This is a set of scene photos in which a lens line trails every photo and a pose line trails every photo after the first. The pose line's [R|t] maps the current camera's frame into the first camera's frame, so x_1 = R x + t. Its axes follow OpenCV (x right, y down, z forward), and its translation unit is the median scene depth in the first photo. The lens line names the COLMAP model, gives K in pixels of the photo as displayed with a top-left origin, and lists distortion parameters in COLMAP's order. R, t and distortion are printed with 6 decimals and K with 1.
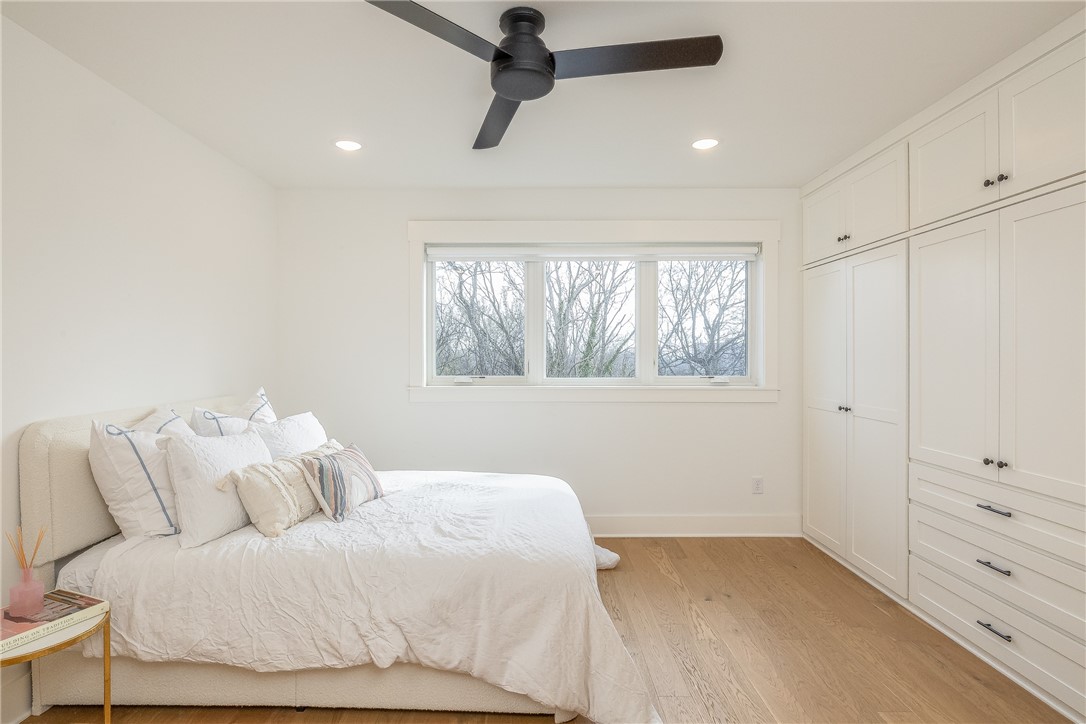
lens RADIAL K [[553.8, 0, 526.8], [0, 553.8, 359.6], [0, 0, 1]] dist [-0.002235, 0.000249]
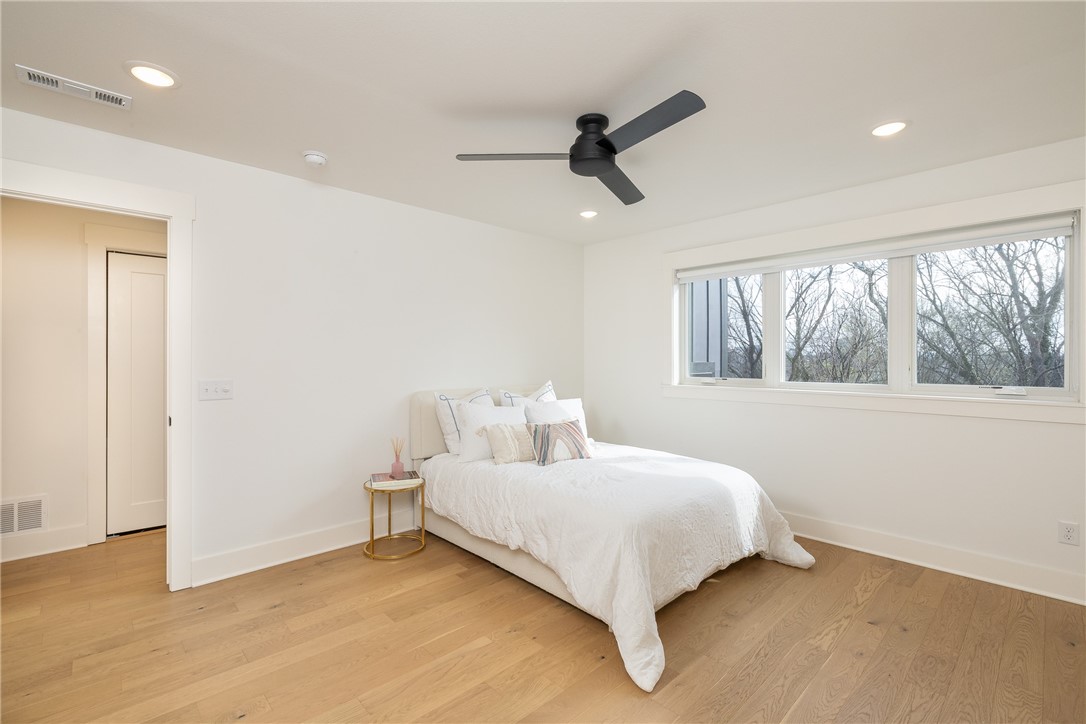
lens RADIAL K [[482.4, 0, 541.3], [0, 482.4, 363.2], [0, 0, 1]] dist [-0.000351, 0.000370]
pose [[0.699071, 0.006087, -0.715026, 0.704819], [-0.006500, 0.999977, 0.002158, -0.001232], [0.715023, 0.003139, 0.699094, 0.048194]]
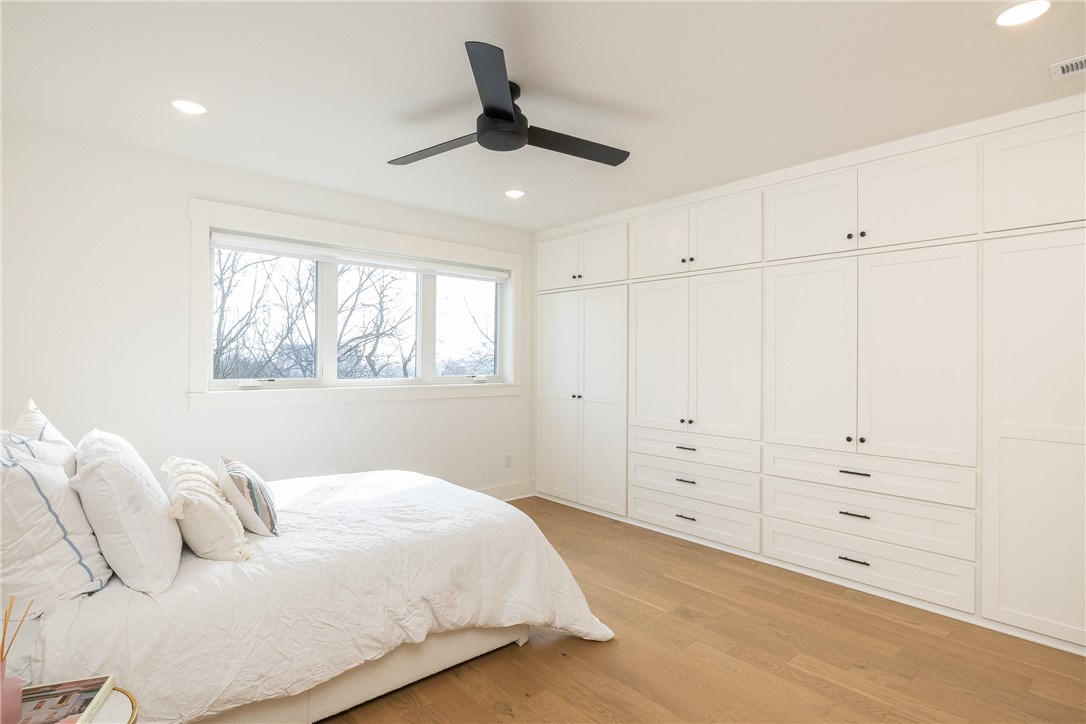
lens RADIAL K [[551.9, 0, 542.8], [0, 551.9, 356.7], [0, 0, 1]] dist [0.003592, 0.000665]
pose [[0.736887, 0.007868, 0.675970, -0.702816], [-0.002028, 0.999954, -0.009428, 0.000597], [-0.676013, 0.005577, 0.736869, 0.020544]]
